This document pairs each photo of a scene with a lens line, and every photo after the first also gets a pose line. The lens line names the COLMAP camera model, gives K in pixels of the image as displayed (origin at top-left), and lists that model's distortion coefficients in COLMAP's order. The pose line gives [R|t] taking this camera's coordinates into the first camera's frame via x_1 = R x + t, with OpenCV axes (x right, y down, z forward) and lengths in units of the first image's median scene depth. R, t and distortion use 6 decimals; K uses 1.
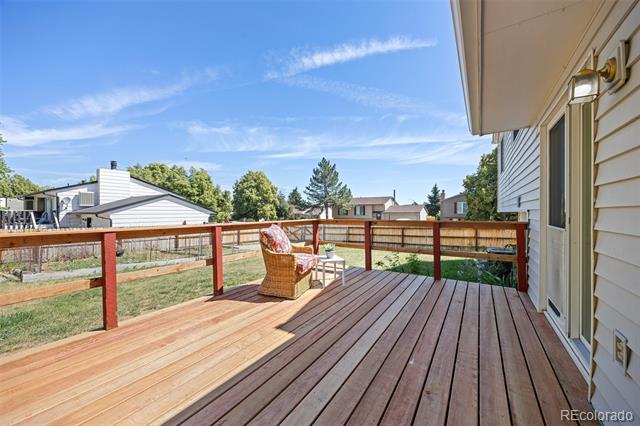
lens RADIAL K [[261.8, 0, 319.8], [0, 261.8, 213.0], [0, 0, 1]] dist [-0.000300, -0.000070]
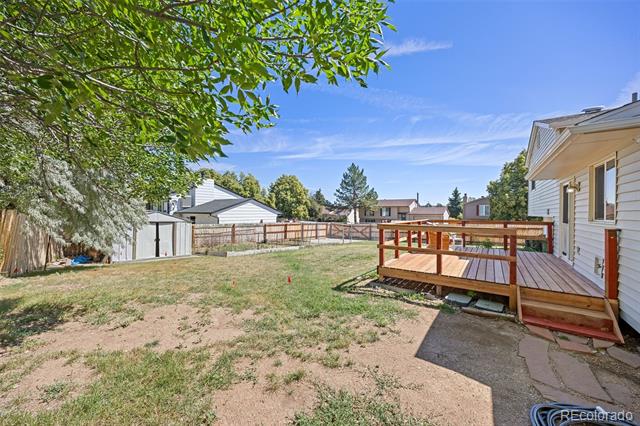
lens RADIAL K [[261.8, 0, 317.0], [0, 261.8, 211.5], [0, 0, 1]] dist [-0.000300, -0.000070]
pose [[0.998902, 0.009049, -0.045957, -0.081452], [-0.009326, 0.999940, -0.005819, -0.001711], [0.045902, 0.006241, 0.998926, -0.096488]]
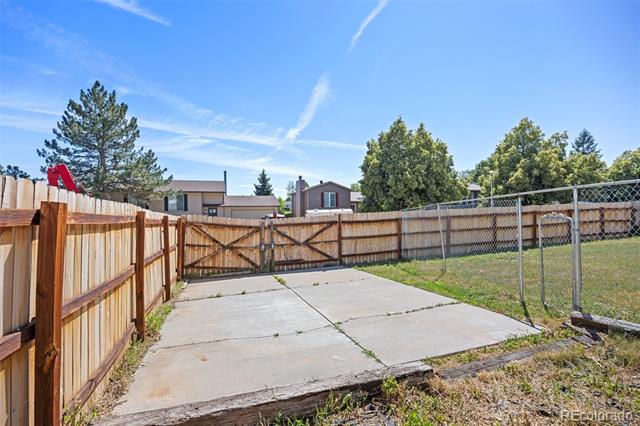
lens RADIAL K [[304.5, 0, 321.8], [0, 304.5, 207.4], [0, 0, 1]] dist [0.003826, 0.000028]
pose [[0.611469, 0.008620, 0.791222, -0.163825], [0.017974, 0.999531, -0.024780, 0.022596], [-0.791064, 0.029373, 0.611027, 0.375995]]
